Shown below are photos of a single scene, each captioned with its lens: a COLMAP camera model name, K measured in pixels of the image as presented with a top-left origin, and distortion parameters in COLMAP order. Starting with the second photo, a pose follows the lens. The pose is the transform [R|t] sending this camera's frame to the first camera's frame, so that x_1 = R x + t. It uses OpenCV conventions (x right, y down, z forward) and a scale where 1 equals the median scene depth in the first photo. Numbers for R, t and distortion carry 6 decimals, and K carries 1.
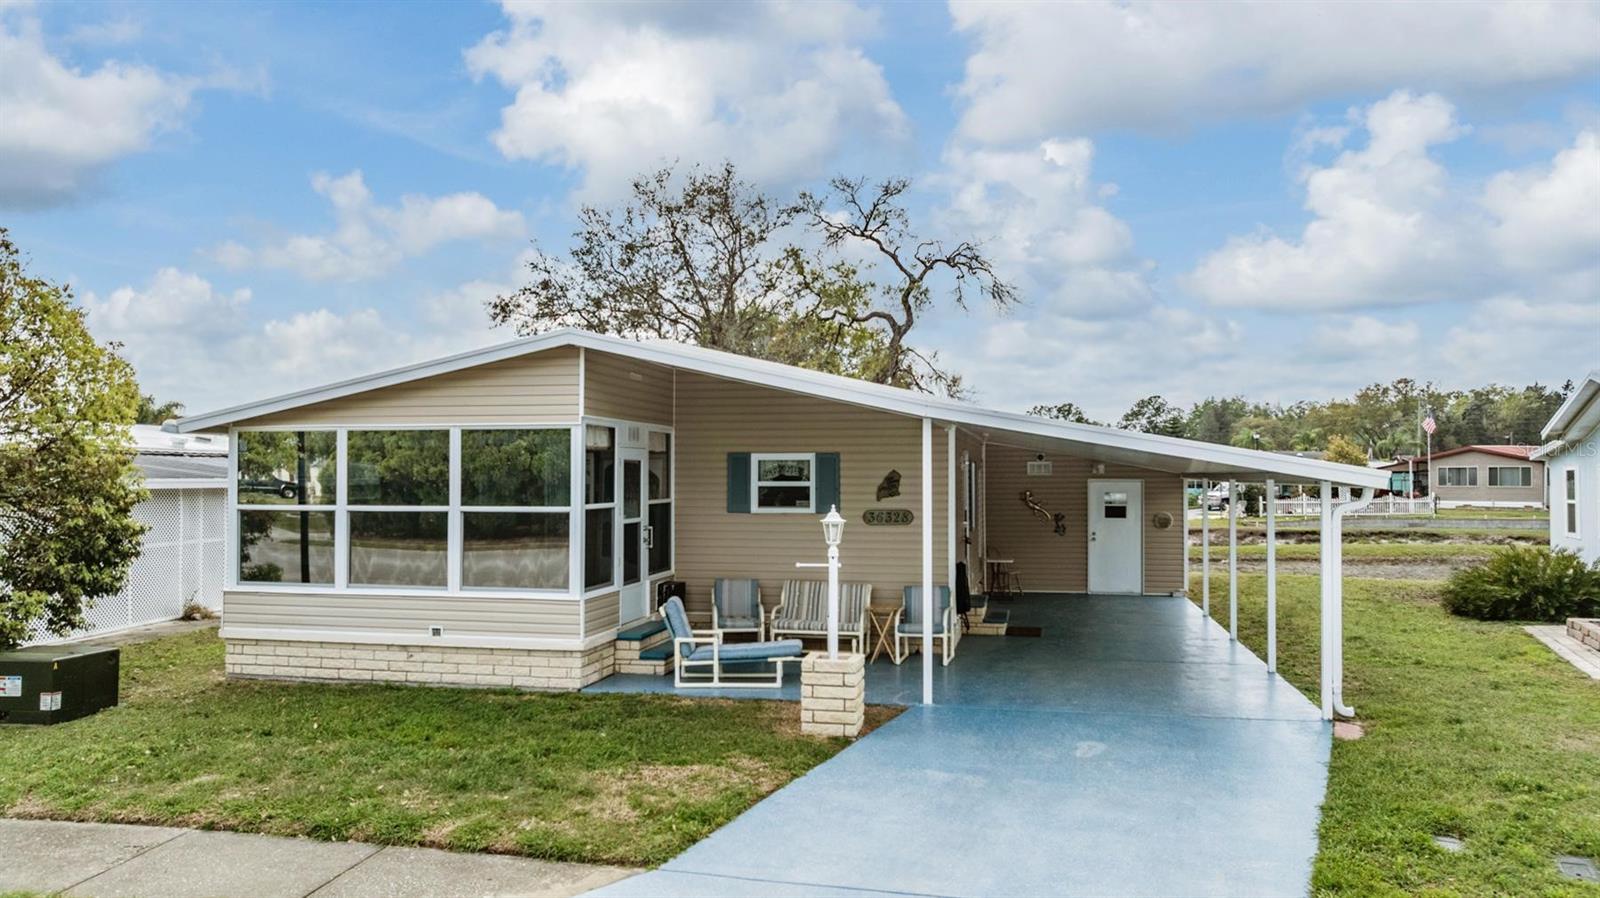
lens RADIAL K [[994.4, 0, 775.7], [0, 994.4, 448.5], [0, 0, 1]] dist [-0.020334, 0.000319]
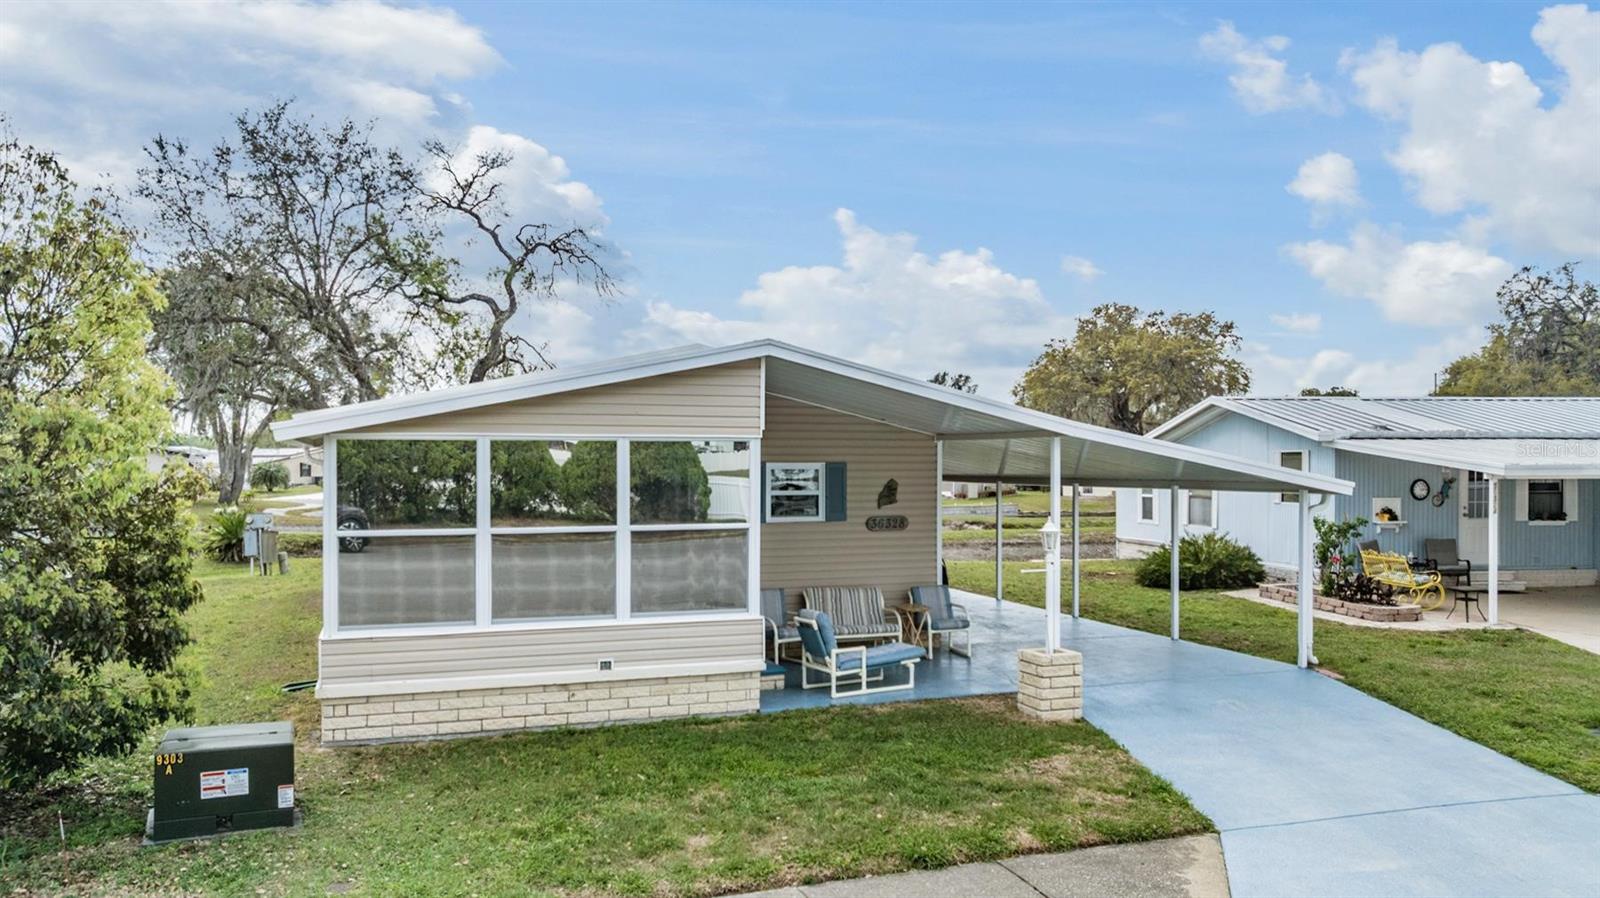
lens RADIAL K [[1090.6, 0, 661.2], [0, 1090.6, 448.6], [0, 0, 1]] dist [-0.023950, 0.000351]
pose [[0.878282, 0.007142, 0.478090, -0.768079], [-0.013248, 0.999868, 0.009399, -0.021776], [-0.477960, -0.014588, 0.878261, 0.108951]]
